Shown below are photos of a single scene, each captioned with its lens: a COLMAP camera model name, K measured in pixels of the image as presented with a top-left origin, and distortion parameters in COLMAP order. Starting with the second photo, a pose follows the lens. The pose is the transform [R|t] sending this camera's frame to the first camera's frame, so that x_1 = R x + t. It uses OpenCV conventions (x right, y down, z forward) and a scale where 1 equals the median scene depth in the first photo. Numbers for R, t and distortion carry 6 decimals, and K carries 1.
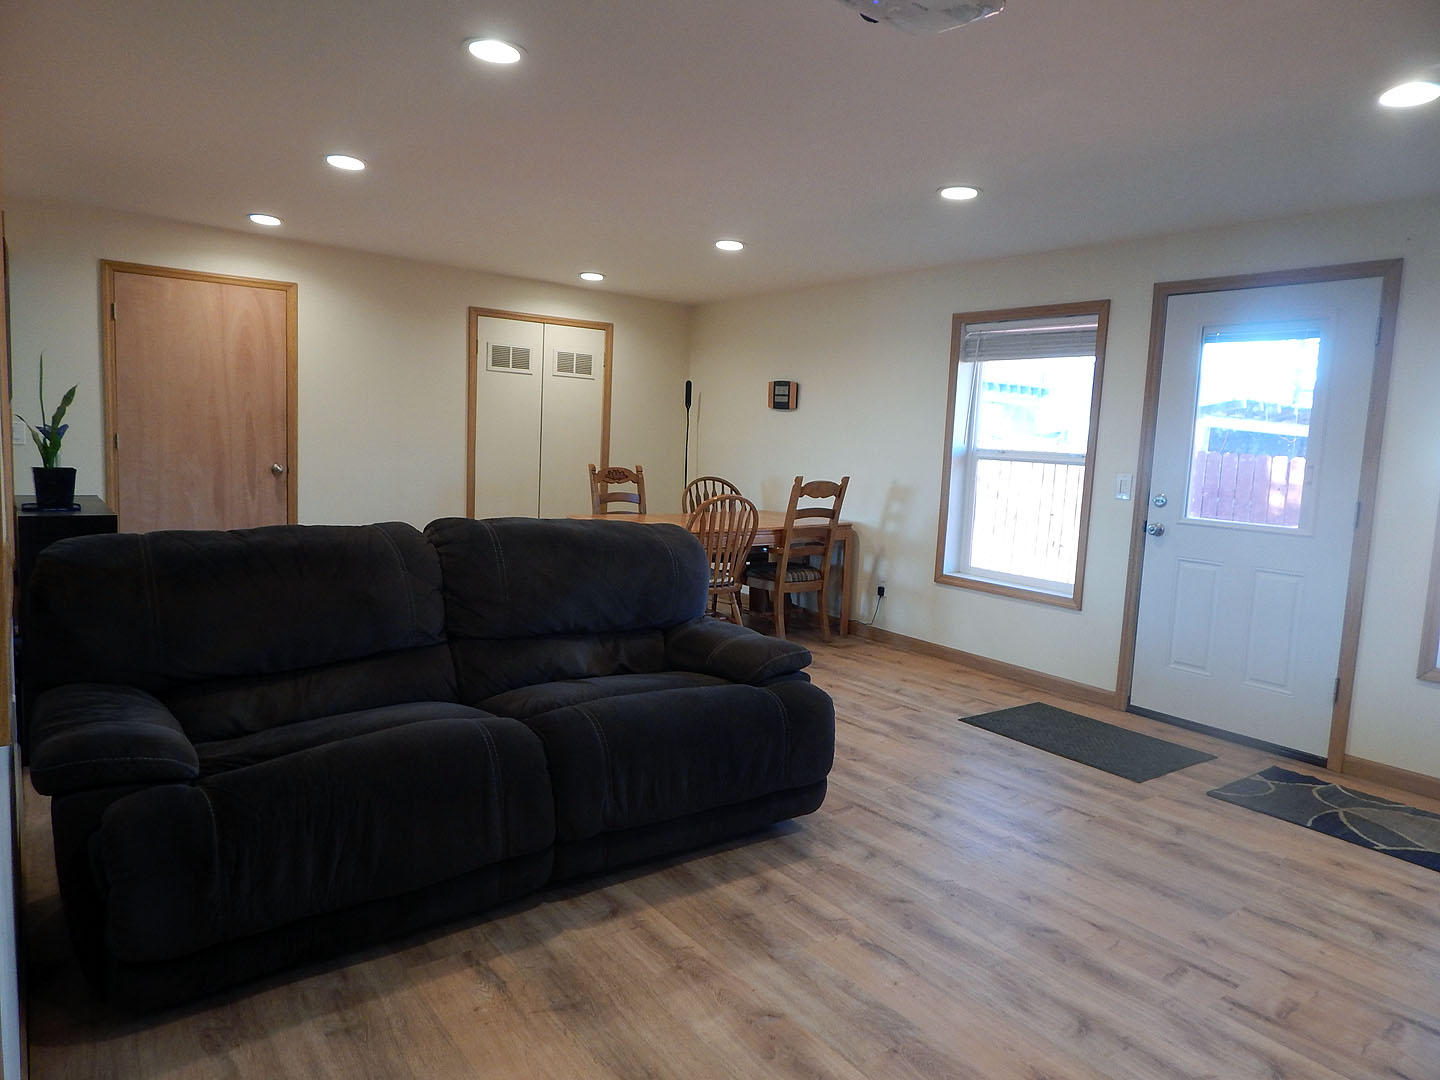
lens RADIAL K [[939.4, 0, 714.4], [0, 939.4, 533.4], [0, 0, 1]] dist [0.000767, -0.003943]
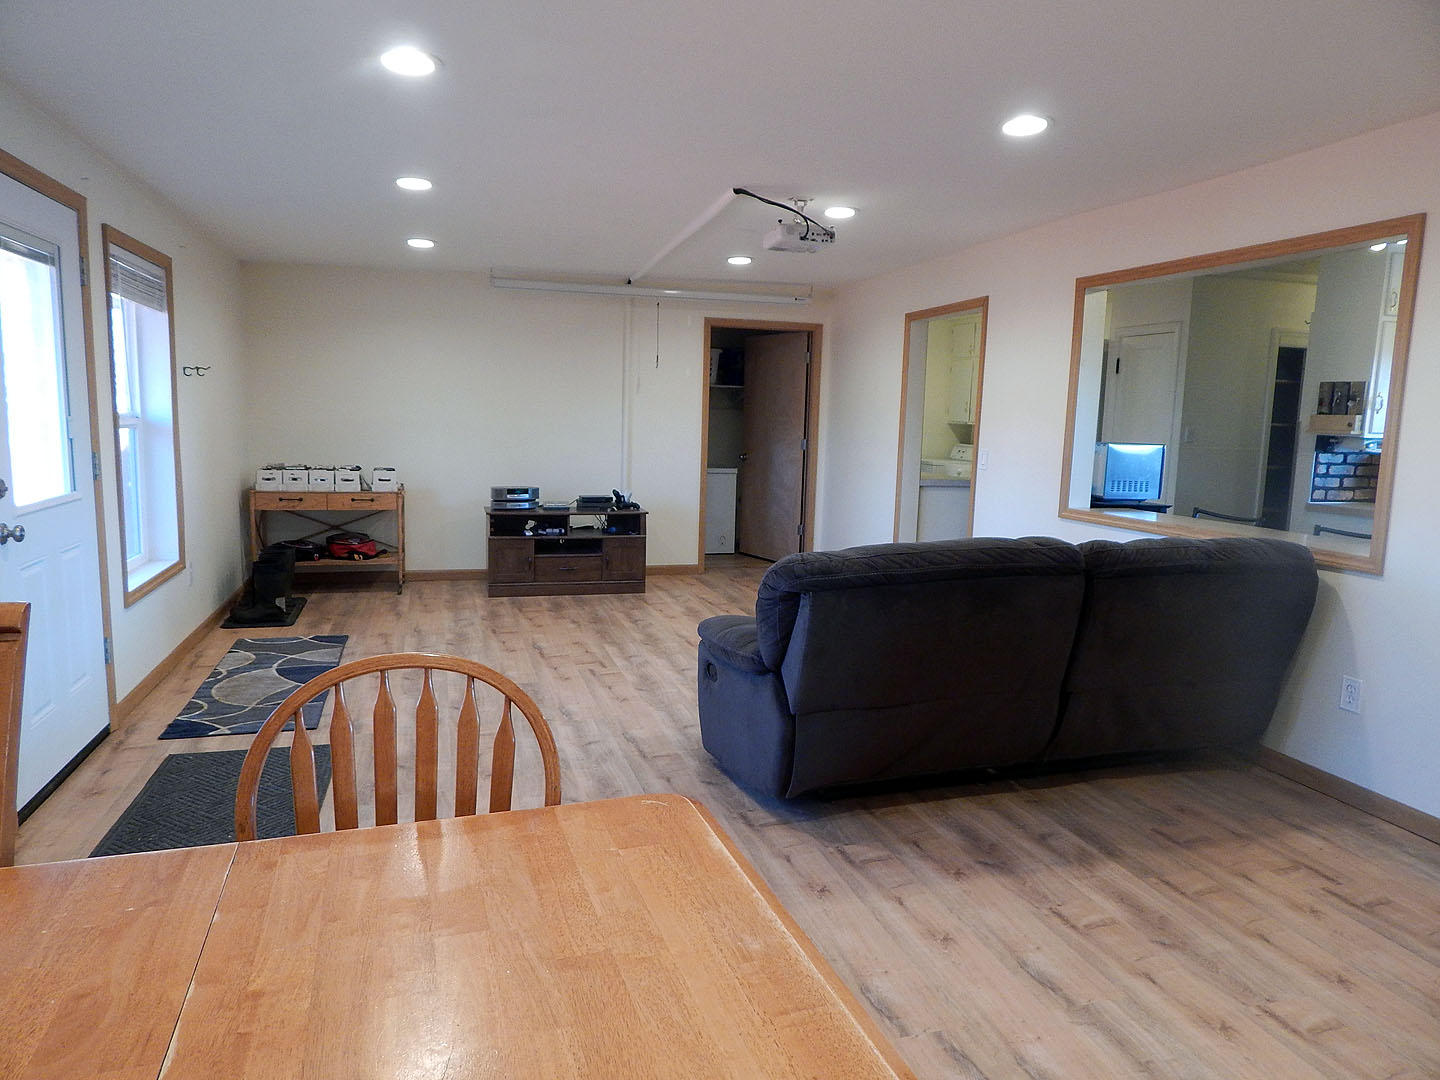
lens RADIAL K [[939.4, 0, 714.4], [0, 939.4, 533.4], [0, 0, 1]] dist [0.000767, -0.003943]
pose [[-0.936051, -0.114346, 0.332765, -0.335538], [-0.031309, 0.969039, 0.244916, -0.305447], [-0.350468, 0.218835, -0.910650, 2.502404]]
